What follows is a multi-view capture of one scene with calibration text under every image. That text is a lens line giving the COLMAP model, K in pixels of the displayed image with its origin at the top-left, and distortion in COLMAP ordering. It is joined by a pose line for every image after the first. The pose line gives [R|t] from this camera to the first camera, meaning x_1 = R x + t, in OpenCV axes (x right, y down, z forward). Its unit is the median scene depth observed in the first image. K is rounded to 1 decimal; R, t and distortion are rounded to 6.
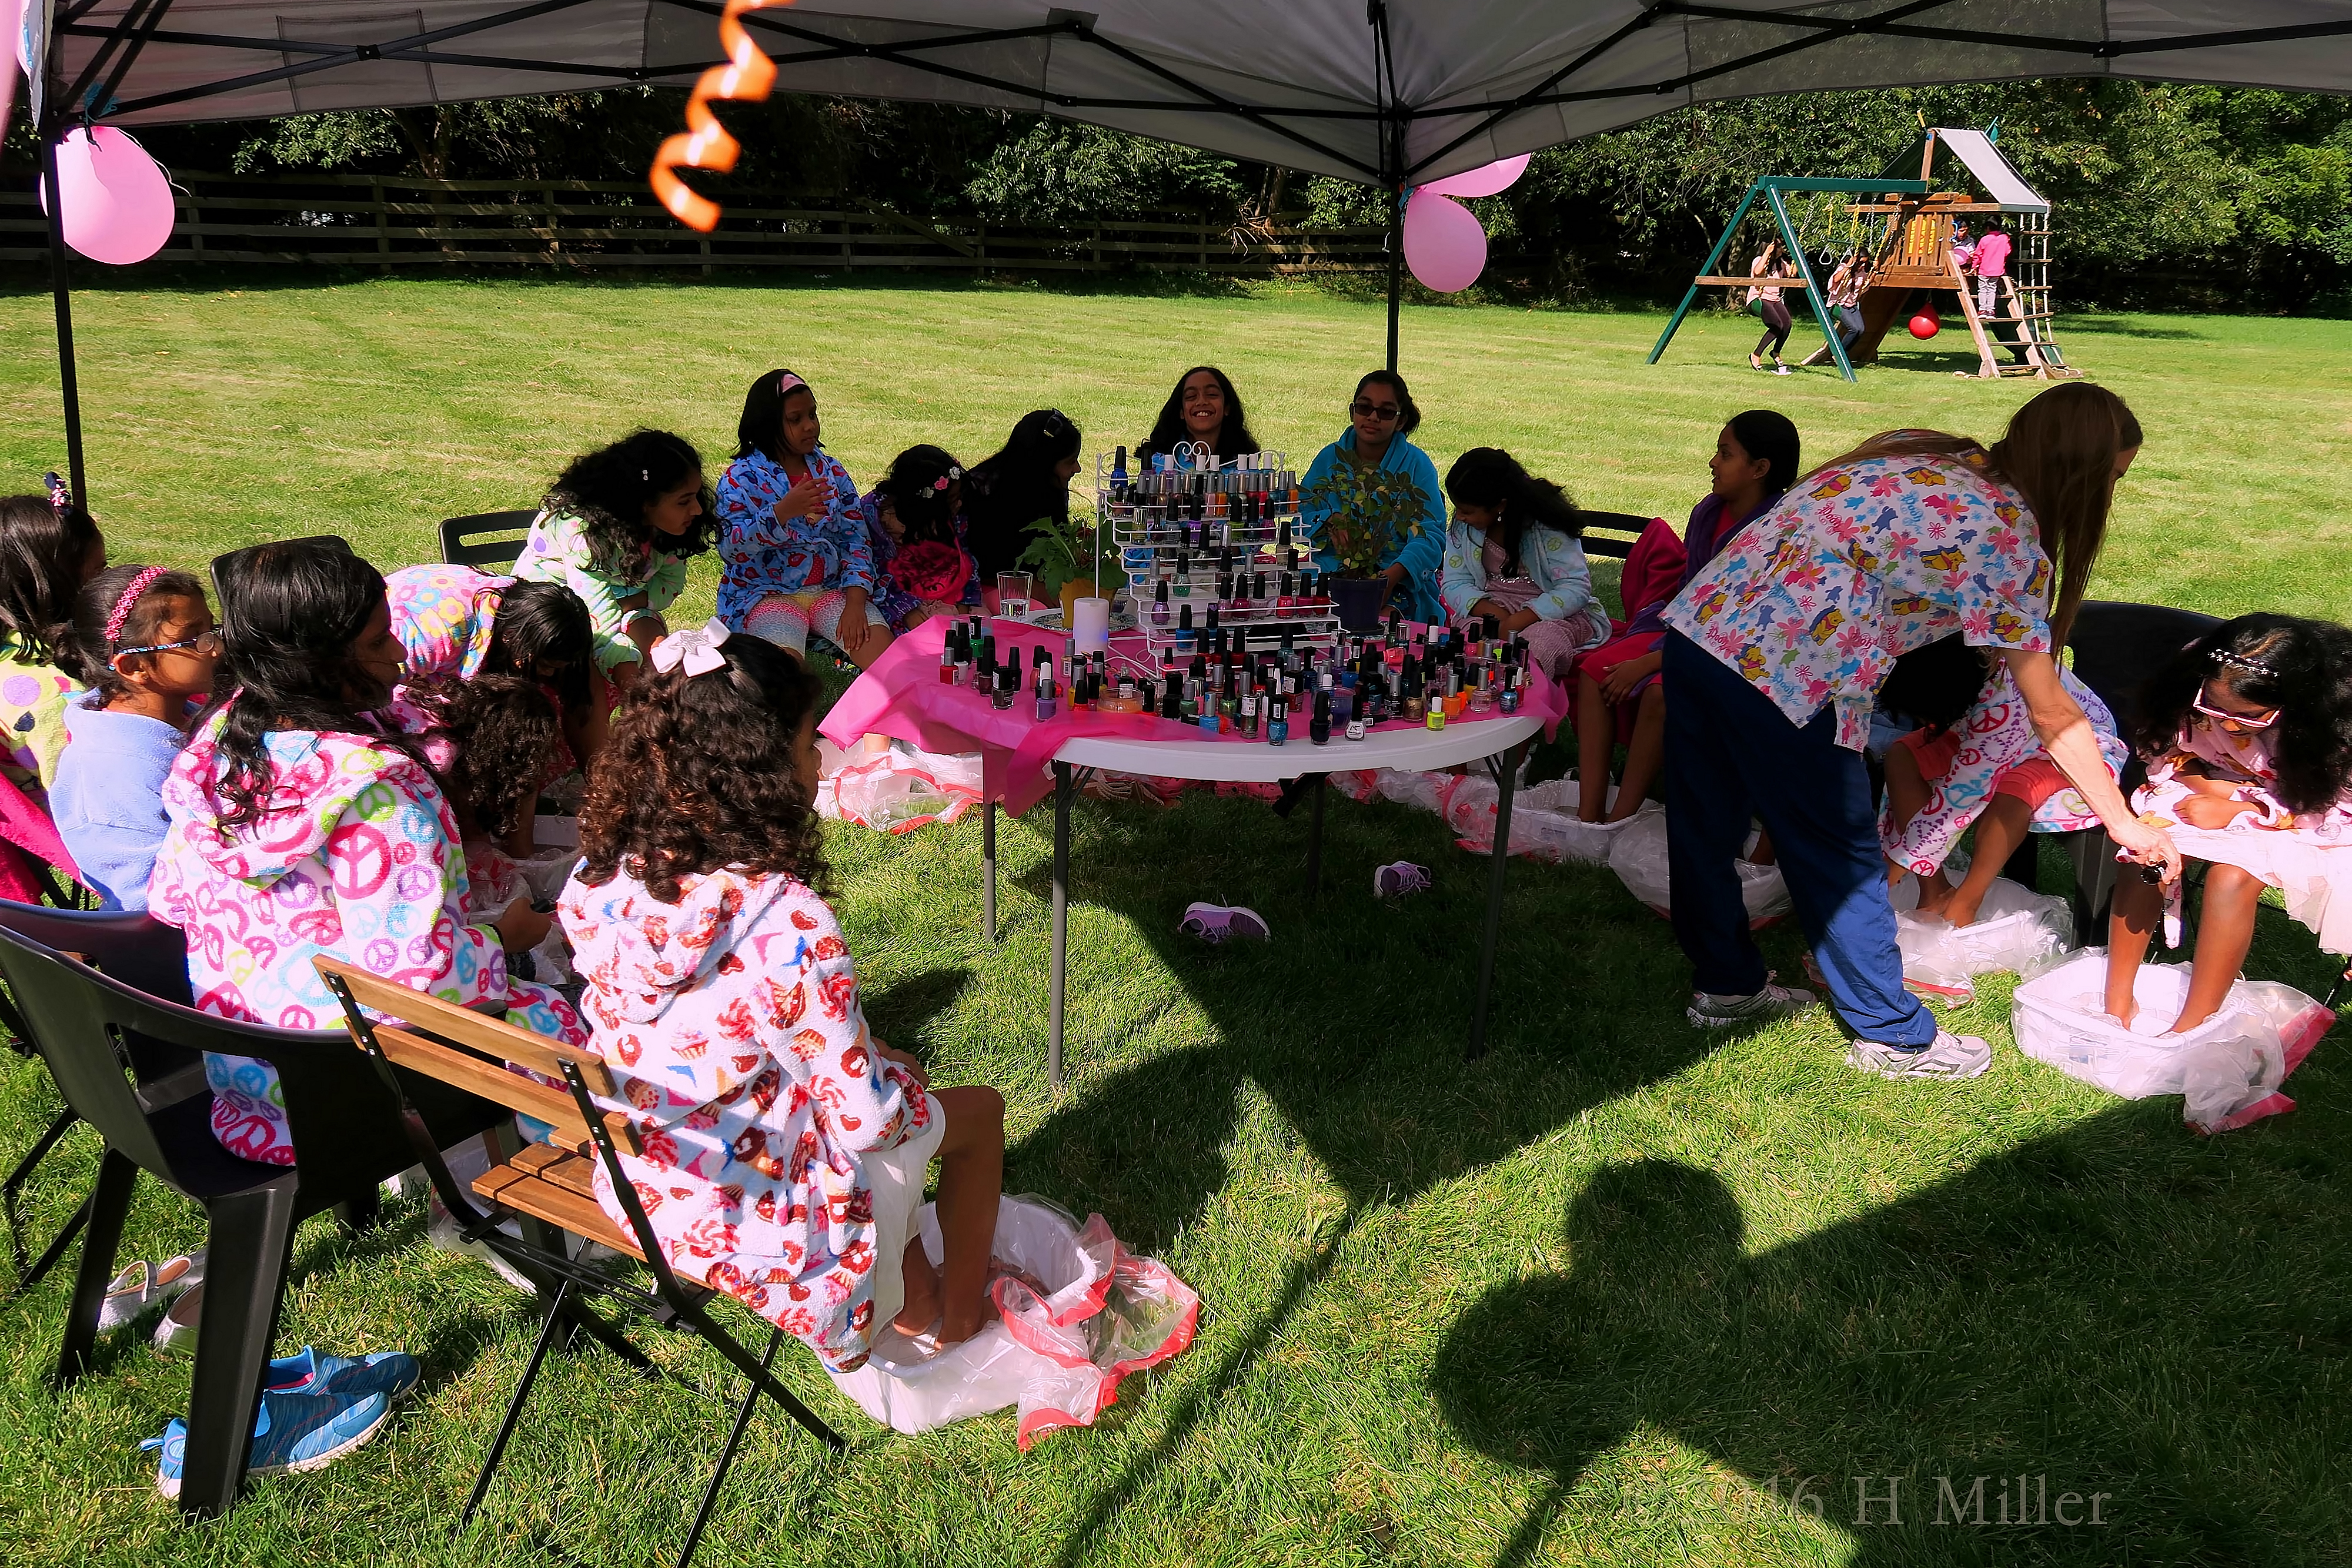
lens RADIAL K [[1621.3, 0, 1189.3], [0, 1621.3, 790.7], [0, 0, 1]] dist [-0.013497, -0.003551]
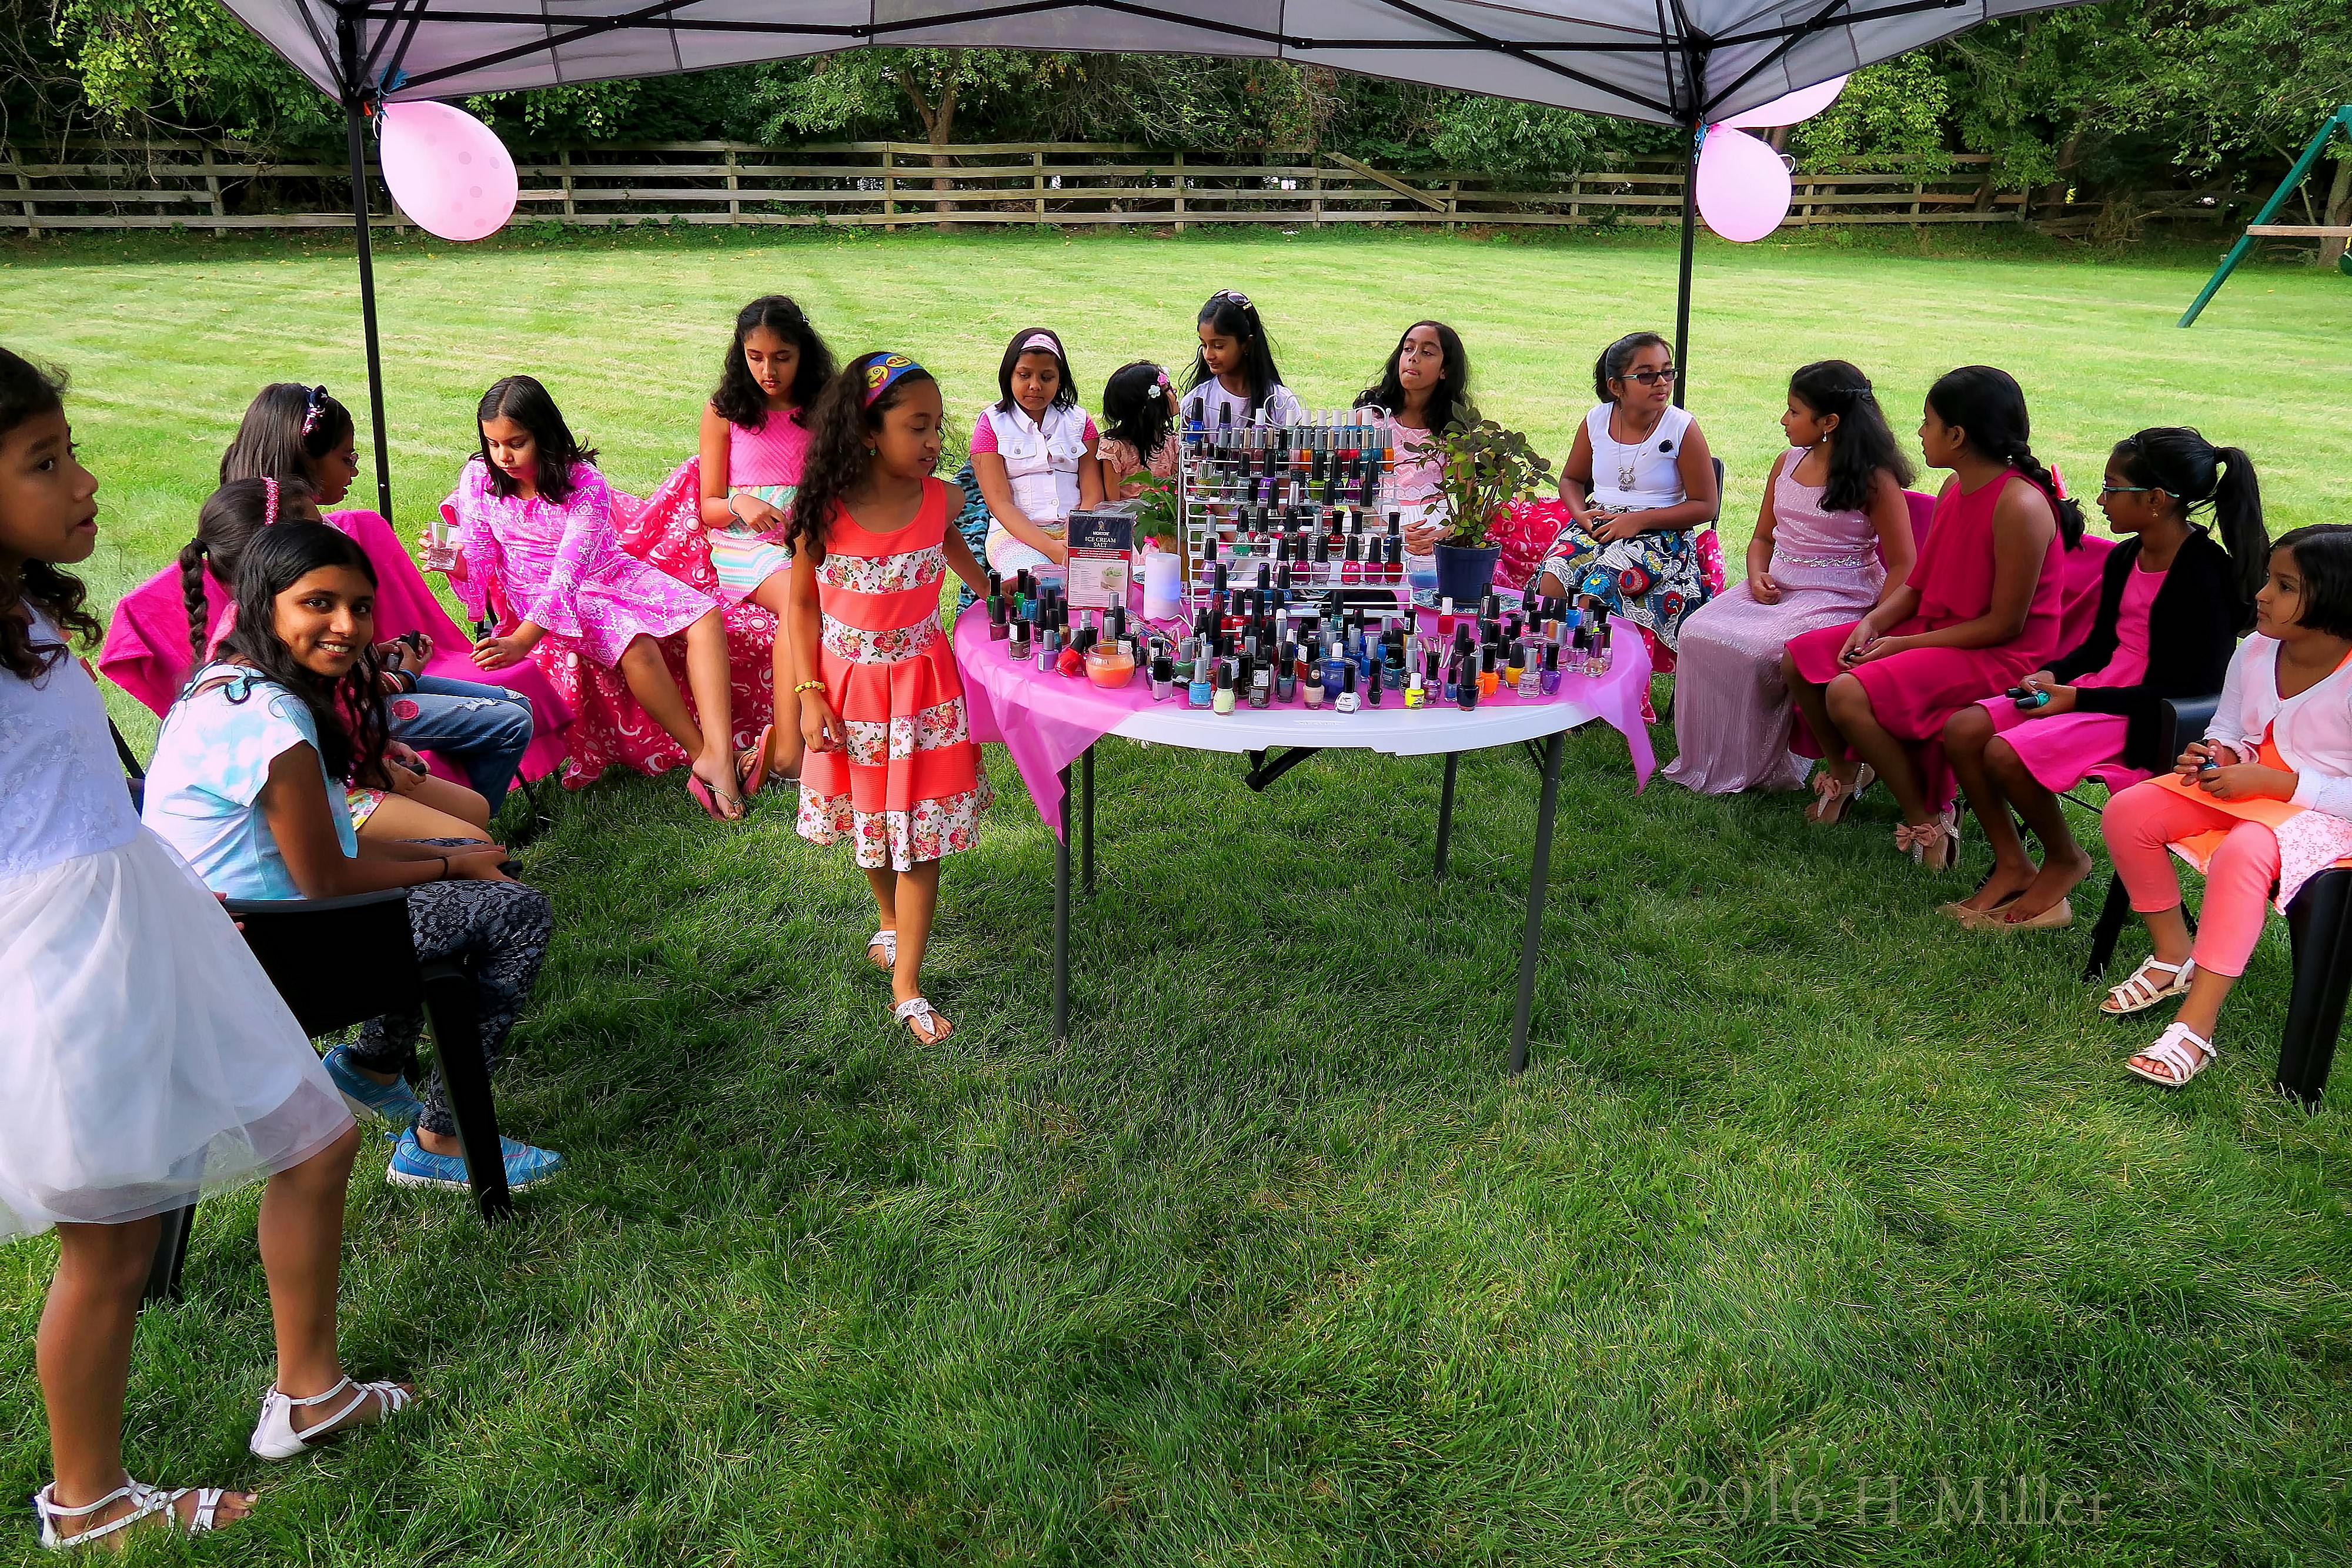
lens RADIAL K [[1621.3, 0, 1183.3], [0, 1621.3, 803.8], [0, 0, 1]] dist [-0.013497, -0.003551]
pose [[0.954154, 0.090350, -0.285353, 0.057120], [-0.081333, 0.995745, 0.043318, -0.002418], [0.288052, -0.018123, 0.957443, 0.013179]]
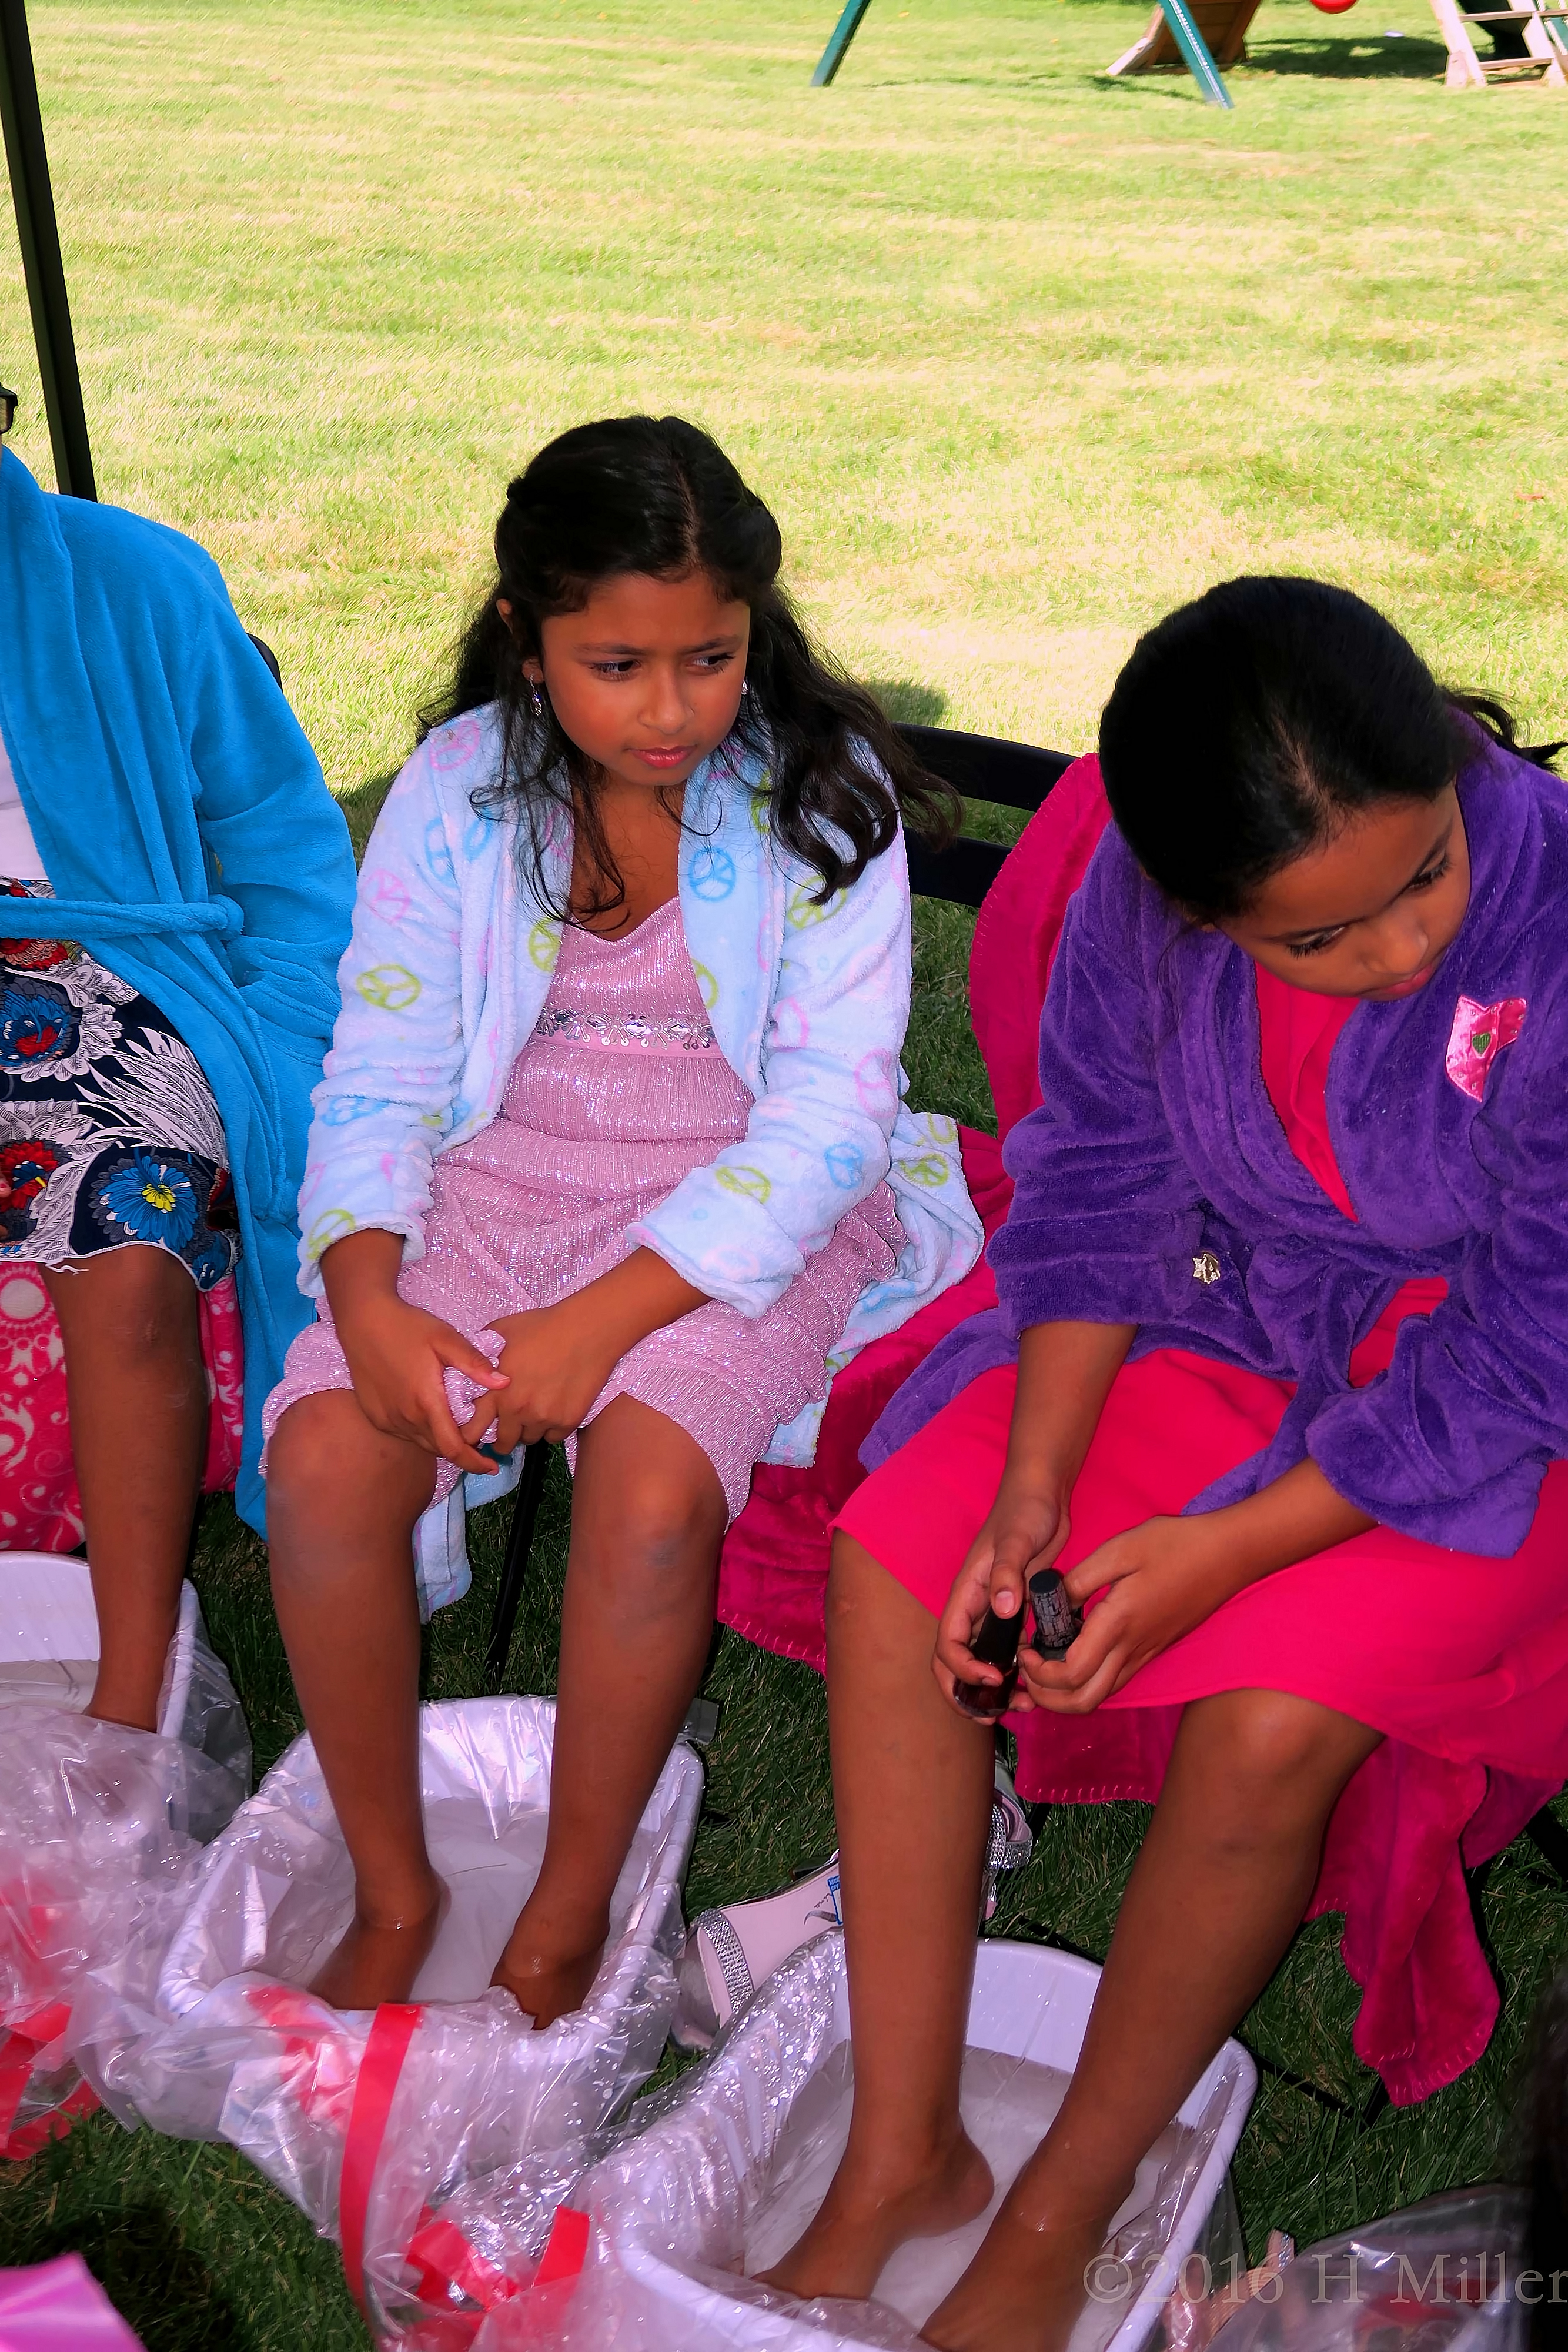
lens RADIAL K [[2917.0, 0, 764.8], [0, 2917.0, 1171.5], [0, 0, 1]] dist [-0.006526, 0.000000]
pose [[0.965896, -0.124296, 0.227145, 0.042748], [0.102137, 0.989012, 0.106876, -0.052640], [-0.237933, -0.080032, 0.967979, 0.187924]]
